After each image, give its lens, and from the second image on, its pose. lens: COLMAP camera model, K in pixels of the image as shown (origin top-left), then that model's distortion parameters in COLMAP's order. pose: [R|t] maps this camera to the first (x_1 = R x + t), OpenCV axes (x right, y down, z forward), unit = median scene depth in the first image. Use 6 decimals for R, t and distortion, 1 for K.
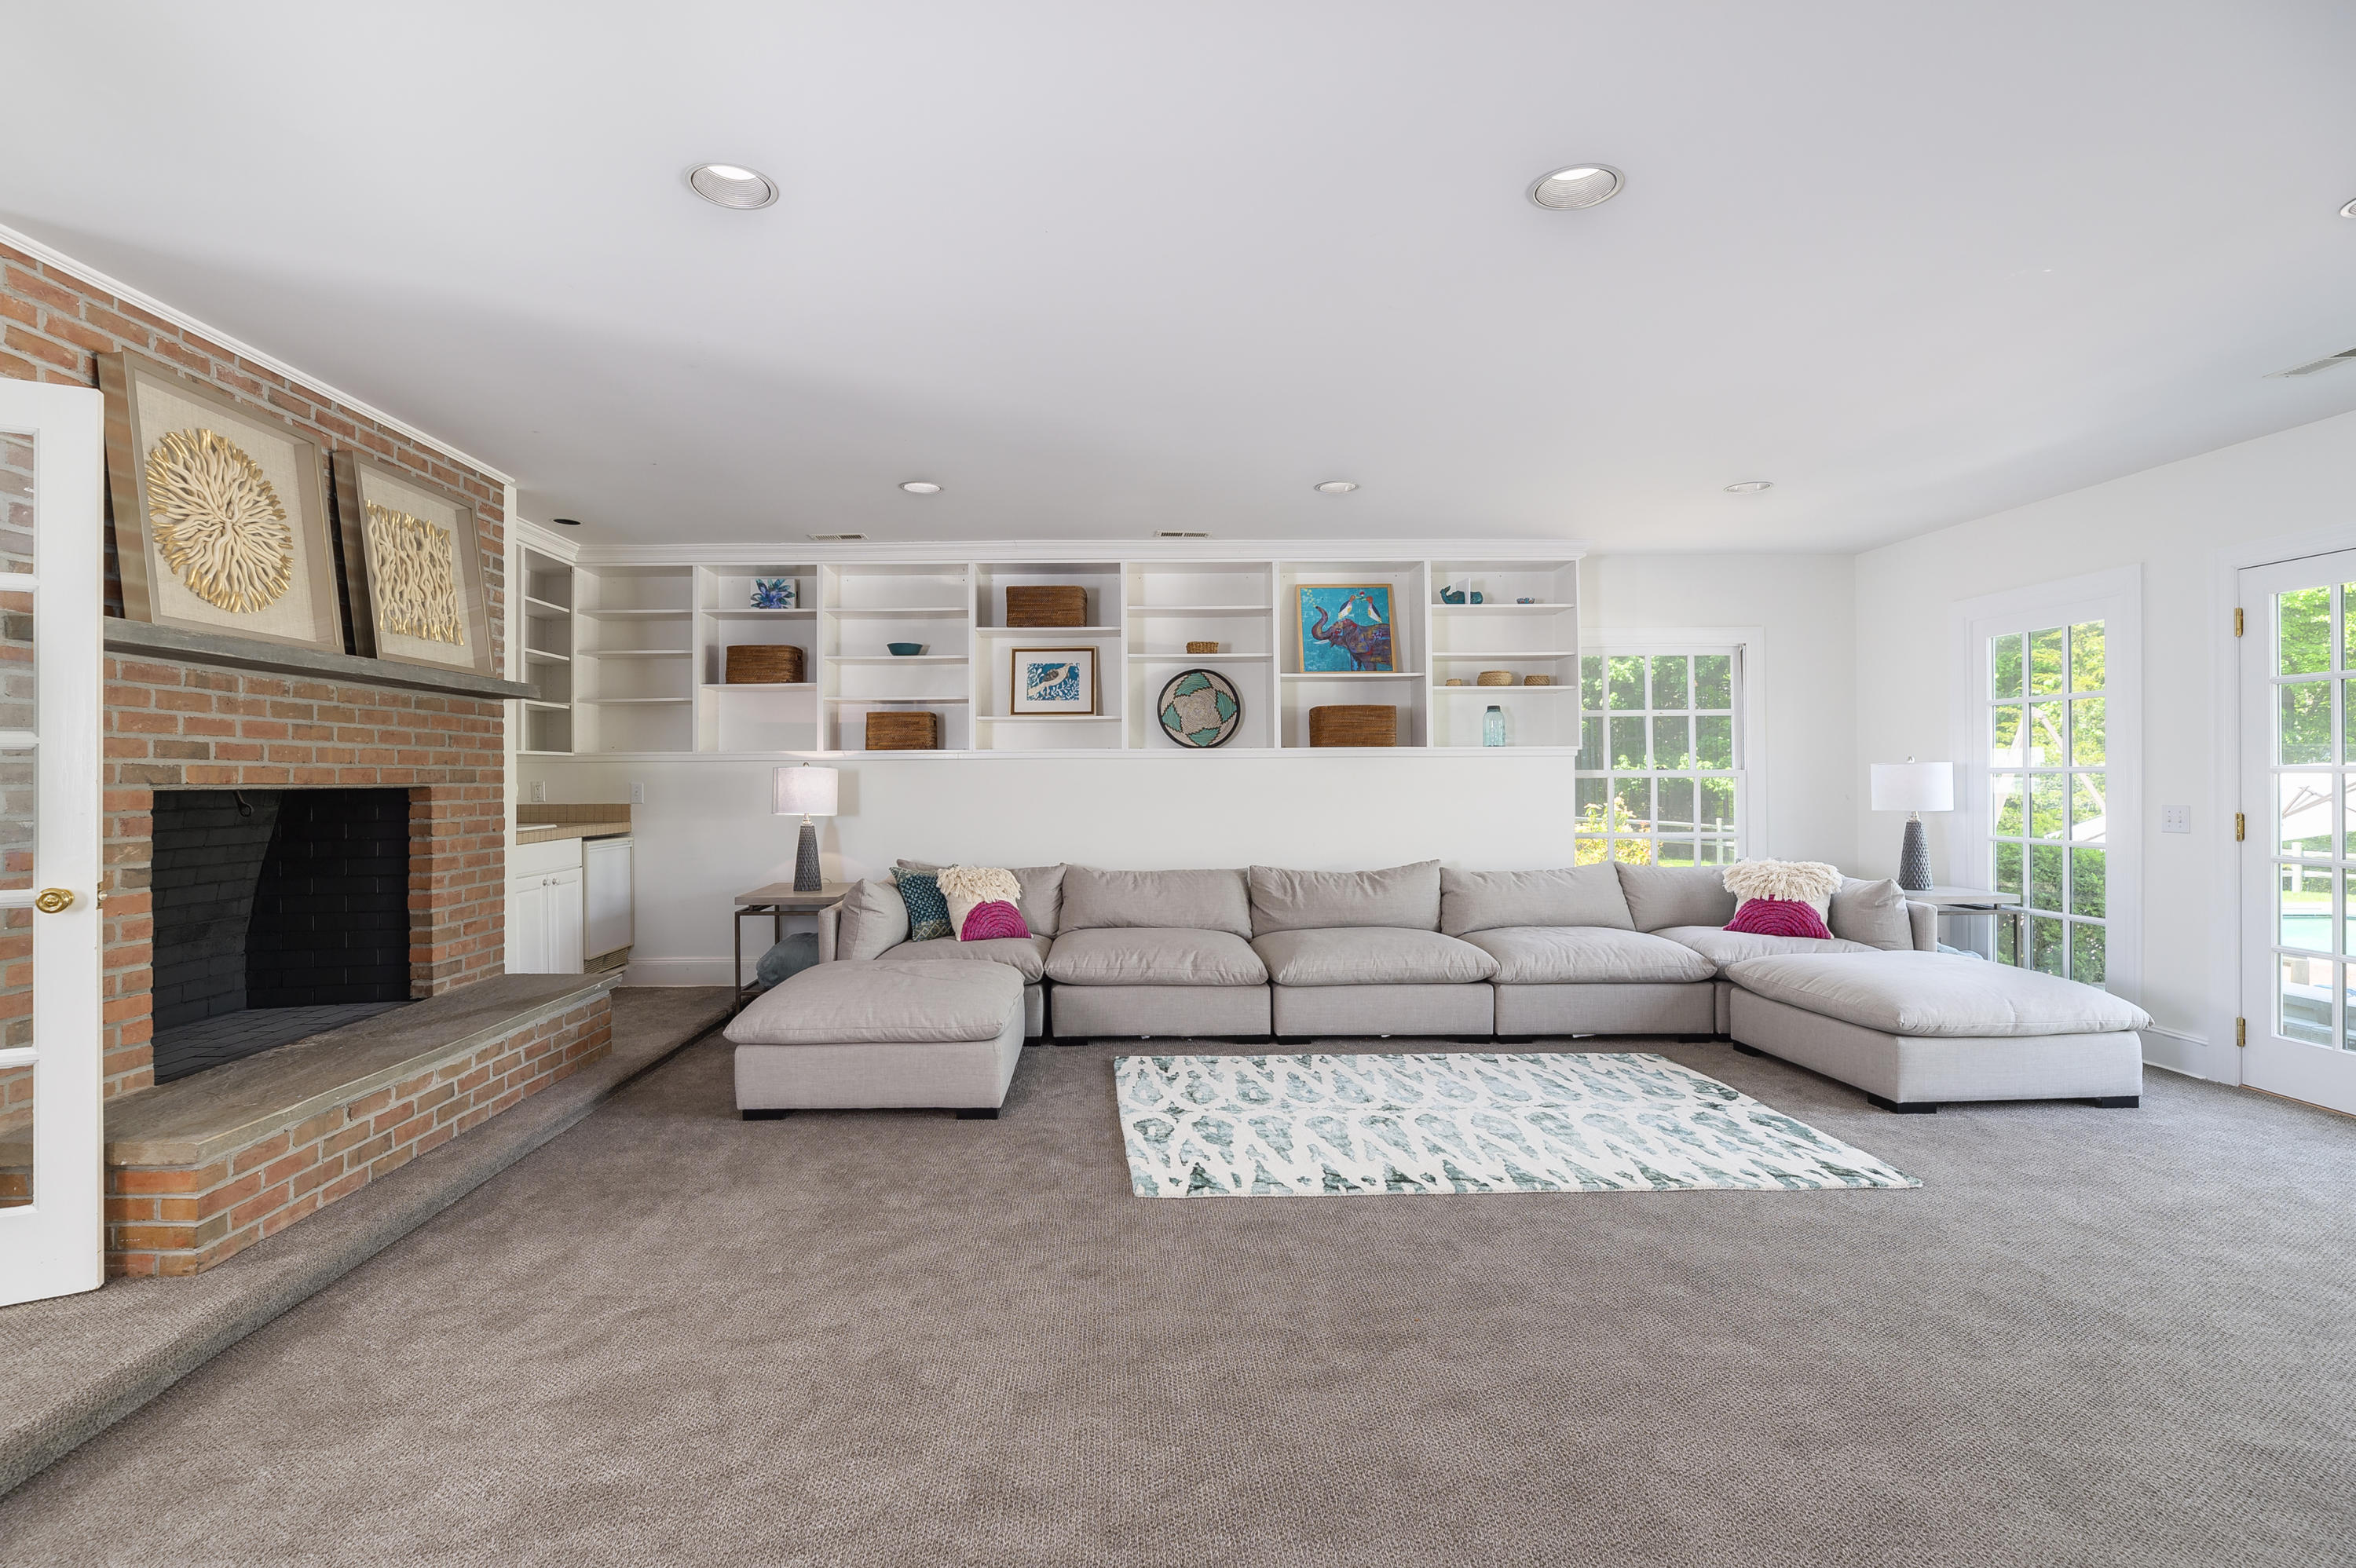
lens RADIAL K [[1033.0, 0, 1177.4], [0, 1033.0, 771.4], [0, 0, 1]] dist [0.004760, -0.000094]
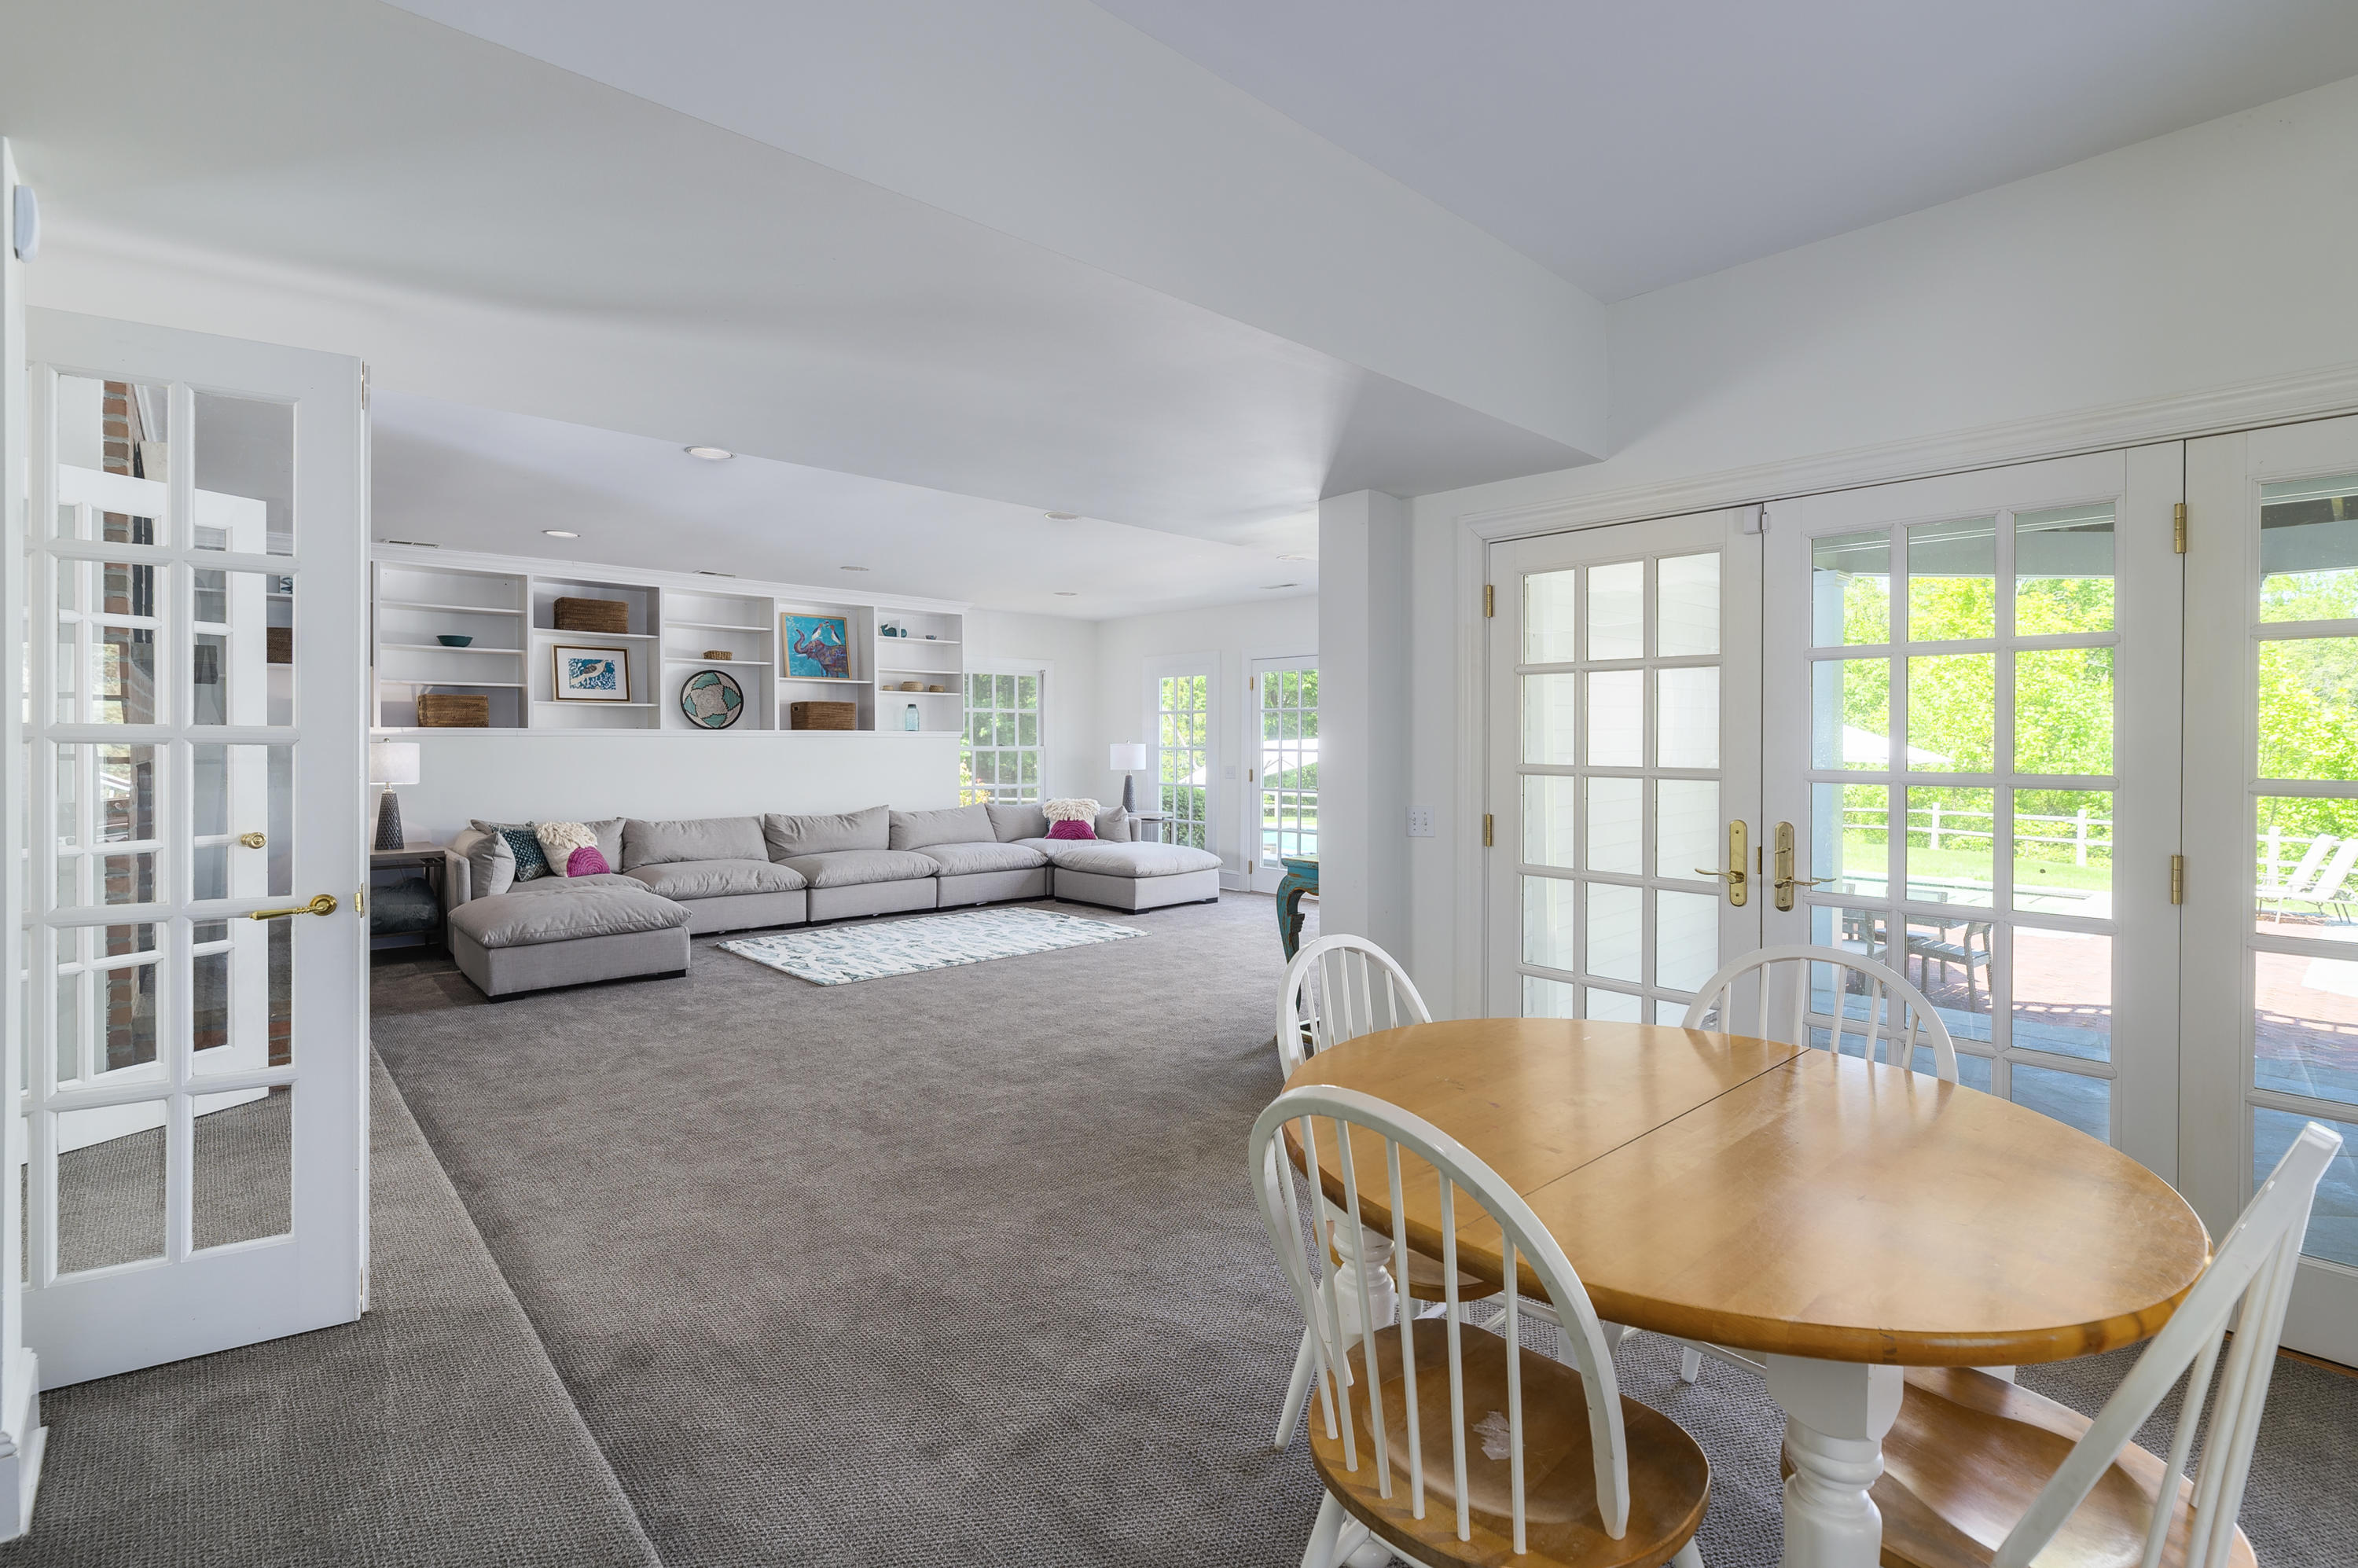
lens RADIAL K [[1092.6, 0, 1181.6], [0, 1092.6, 761.7], [0, 0, 1]] dist [0.001879, 0.000108]
pose [[0.740486, -0.006095, 0.672044, -0.515868], [-0.010840, 0.999720, 0.021011, -0.017650], [-0.671984, -0.022843, 0.740213, -0.494505]]
